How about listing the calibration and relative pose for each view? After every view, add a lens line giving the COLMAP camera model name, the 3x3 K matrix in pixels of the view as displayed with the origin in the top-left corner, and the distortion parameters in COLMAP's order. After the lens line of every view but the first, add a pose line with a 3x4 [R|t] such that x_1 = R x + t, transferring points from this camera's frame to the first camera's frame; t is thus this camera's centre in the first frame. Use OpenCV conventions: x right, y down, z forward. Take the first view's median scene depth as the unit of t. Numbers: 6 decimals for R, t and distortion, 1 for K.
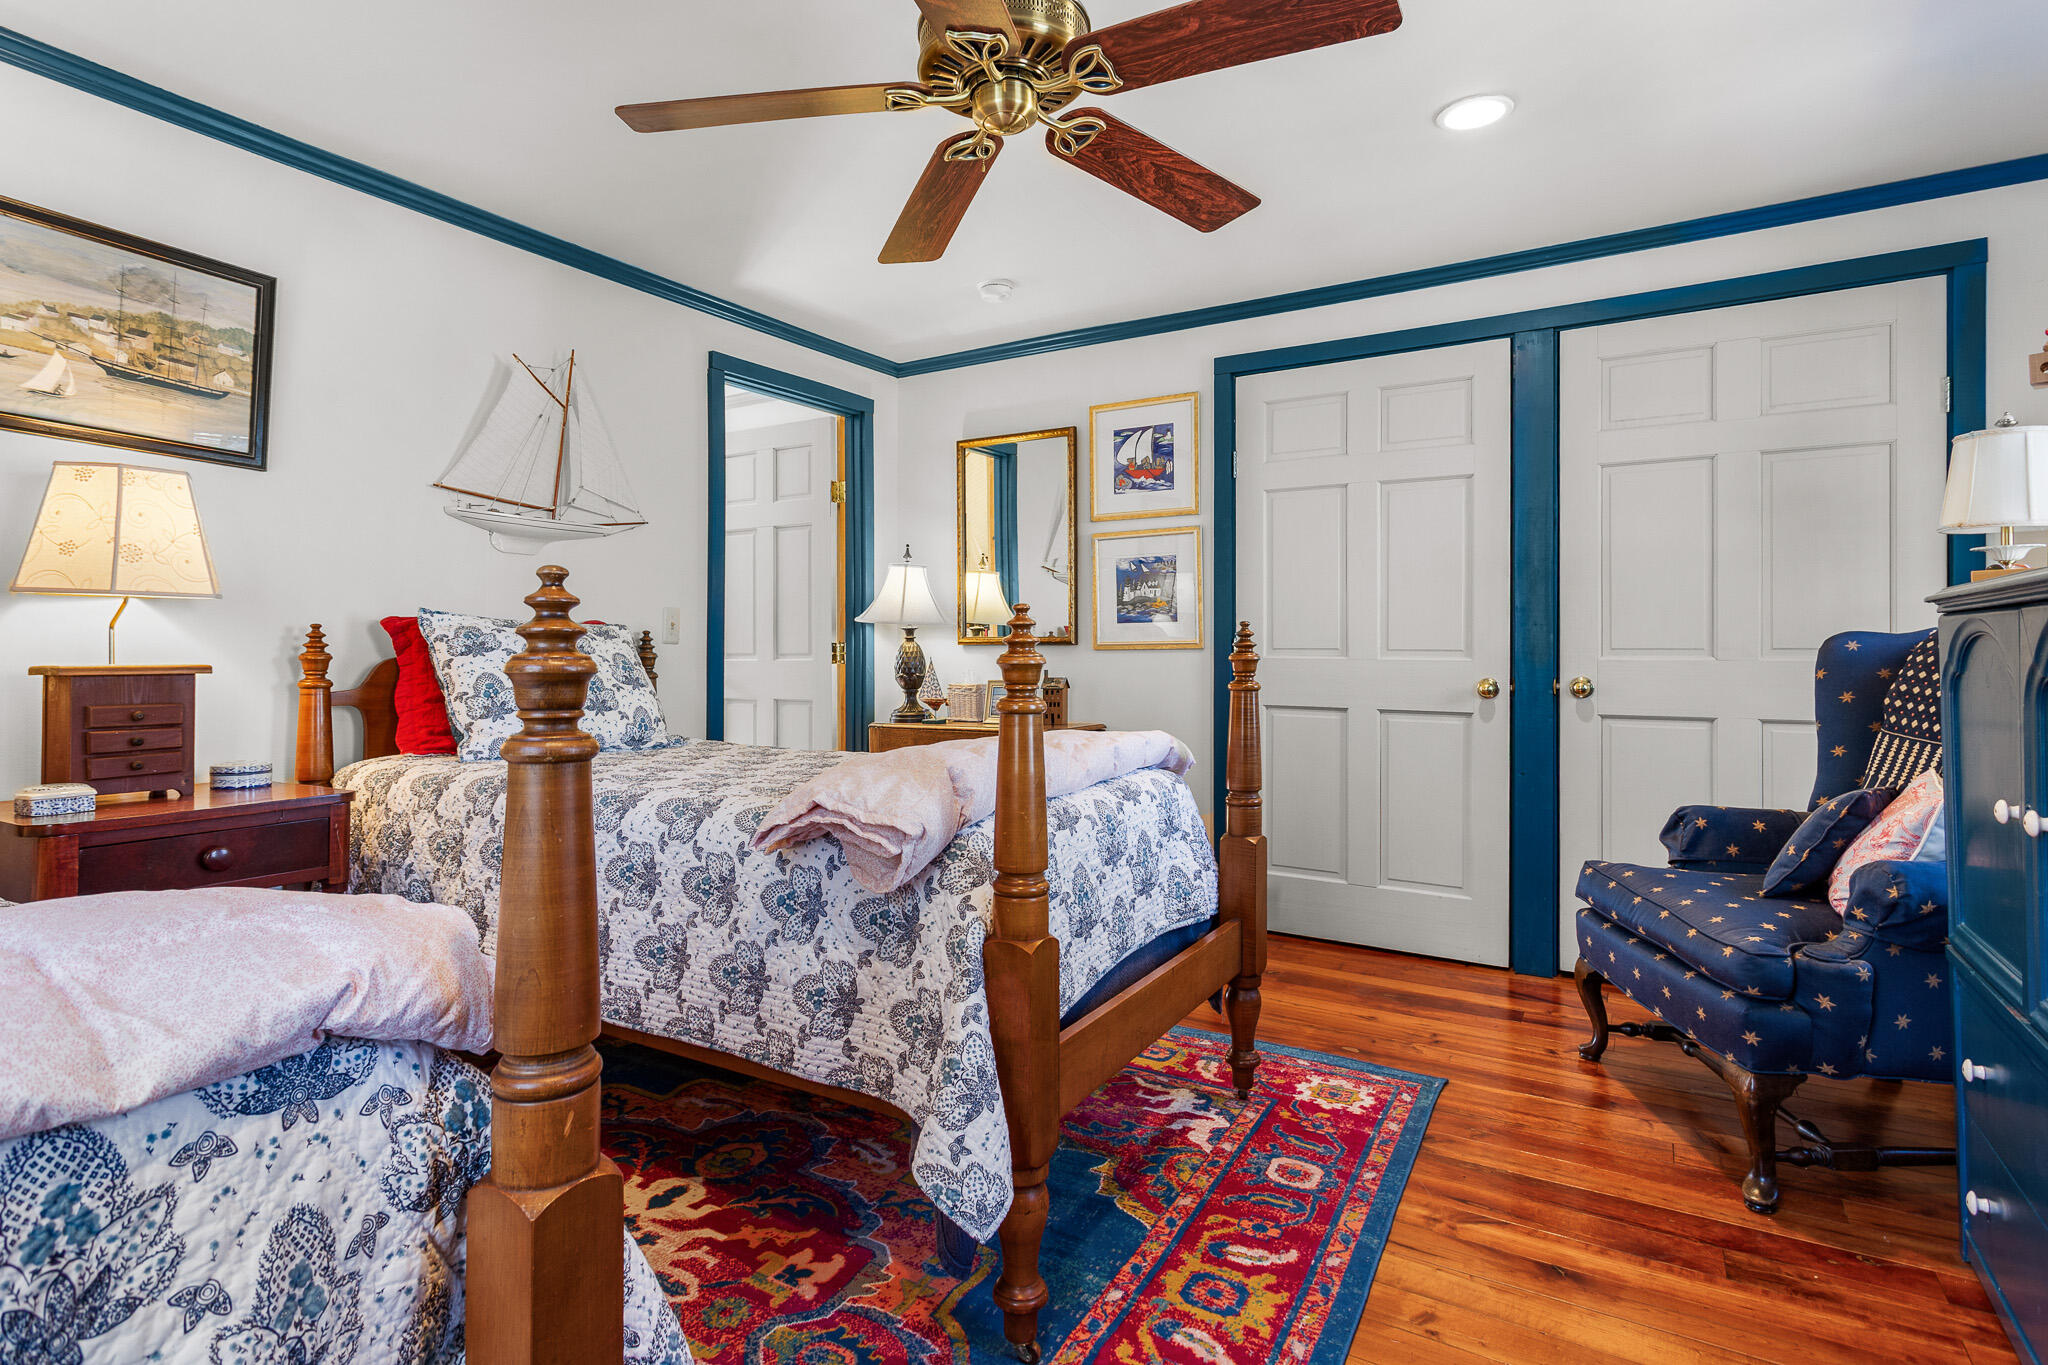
lens RADIAL K [[996.3, 0, 1021.7], [0, 996.3, 664.8], [0, 0, 1]] dist [0.005464, 0.001391]
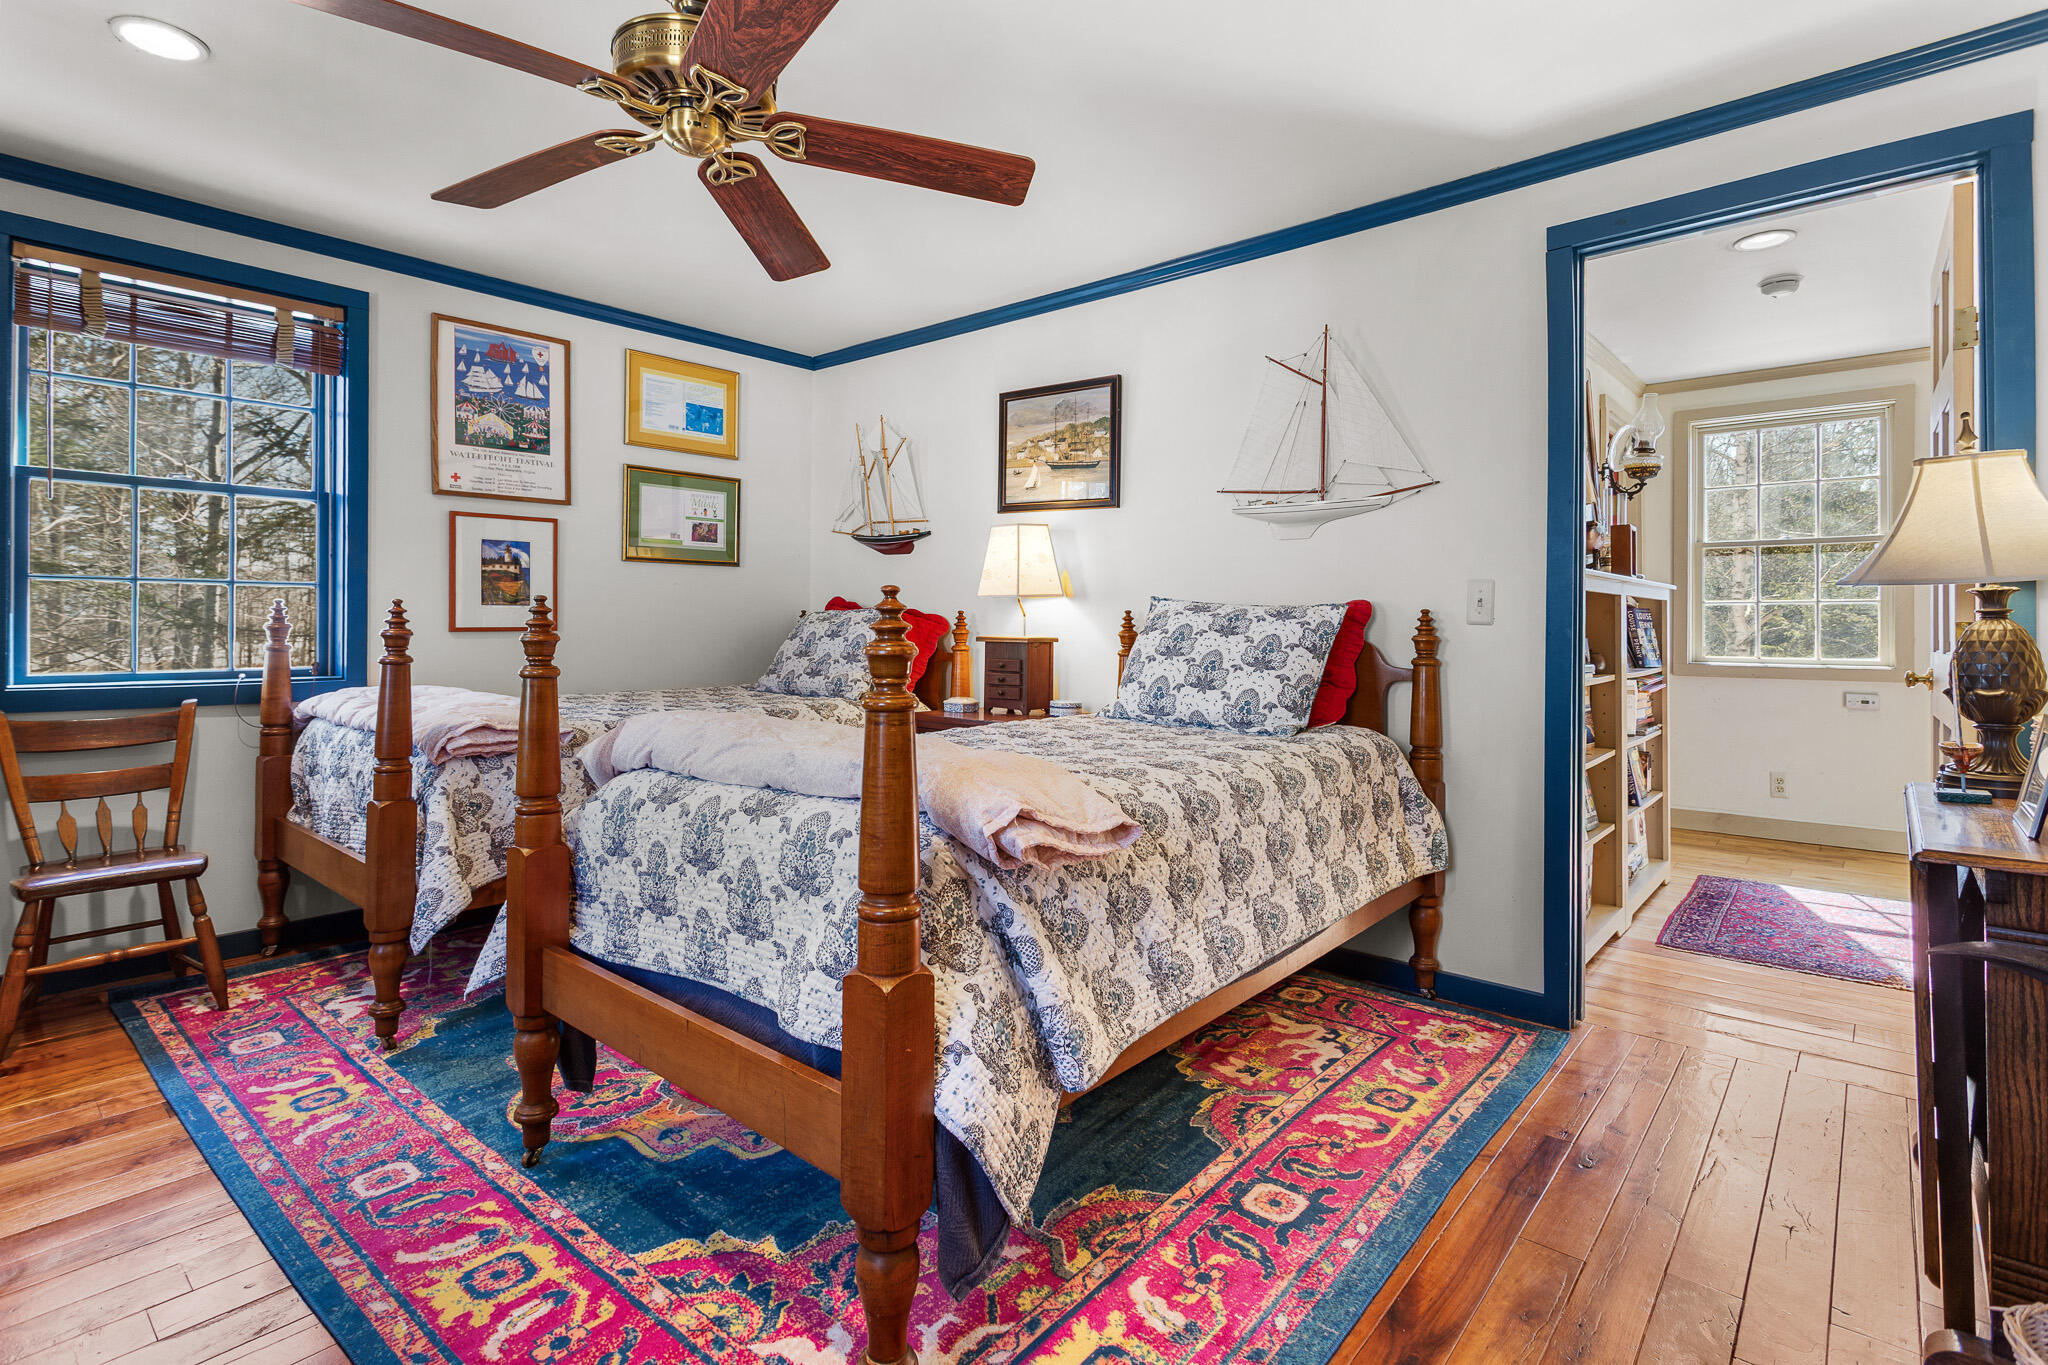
lens RADIAL K [[999.5, 0, 1021.6], [0, 999.5, 636.6], [0, 0, 1]] dist [-0.000461, 0.000168]
pose [[-0.159501, 0.011030, -0.987136, 0.962742], [-0.020932, 0.999675, 0.014552, -0.029312], [0.986976, 0.022984, -0.159218, 1.468914]]
